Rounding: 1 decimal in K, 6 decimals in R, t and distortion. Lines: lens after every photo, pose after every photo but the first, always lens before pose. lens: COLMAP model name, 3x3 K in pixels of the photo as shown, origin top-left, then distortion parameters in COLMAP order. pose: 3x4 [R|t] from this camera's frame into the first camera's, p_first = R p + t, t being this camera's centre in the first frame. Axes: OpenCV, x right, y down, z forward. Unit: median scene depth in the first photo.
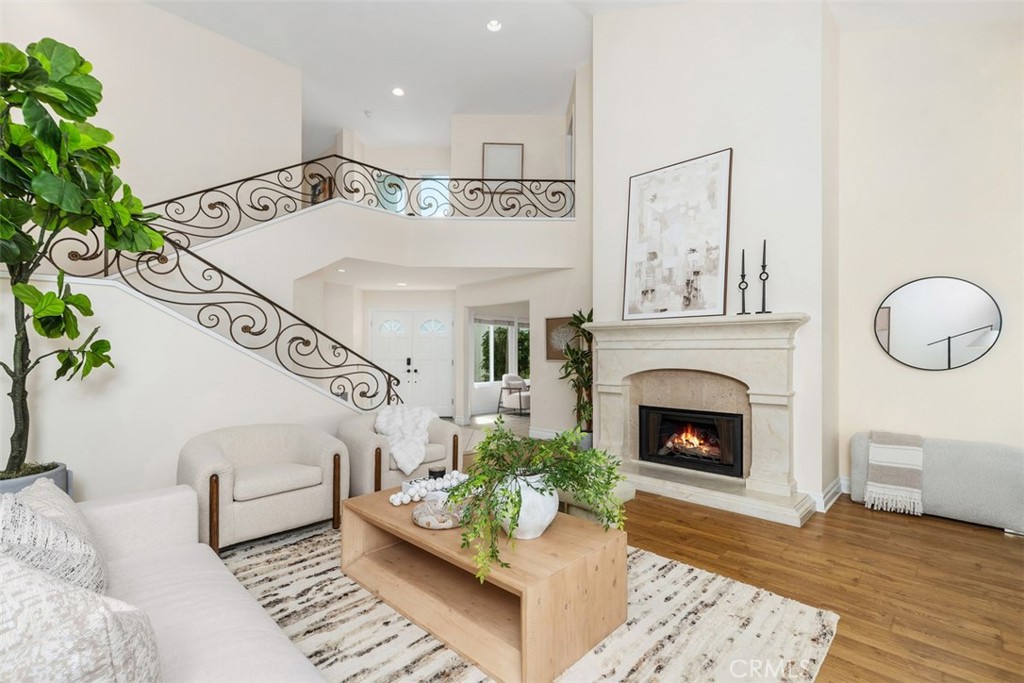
lens RADIAL K [[469.7, 0, 514.2], [0, 469.7, 345.3], [0, 0, 1]] dist [0.002913, 0.000092]
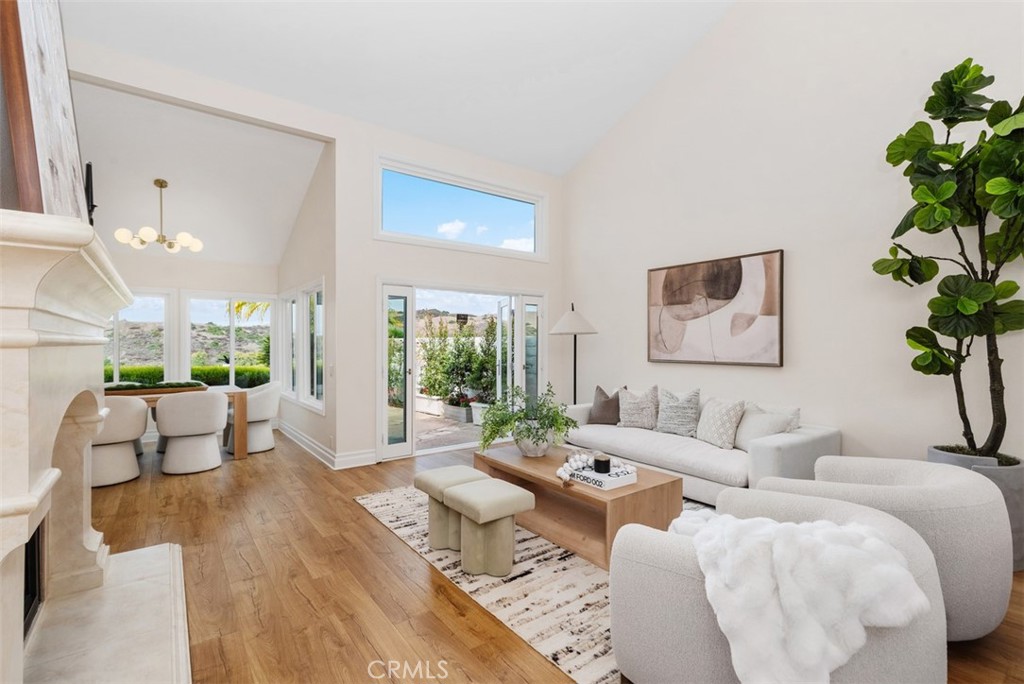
lens RADIAL K [[469.7, 0, 511.4], [0, 469.7, 342.6], [0, 0, 1]] dist [0.002913, 0.000092]
pose [[-0.985922, 0.001566, 0.167198, -0.130703], [-0.000488, 0.999925, -0.012240, 0.019488], [-0.167205, -0.012149, -0.985847, 1.997837]]
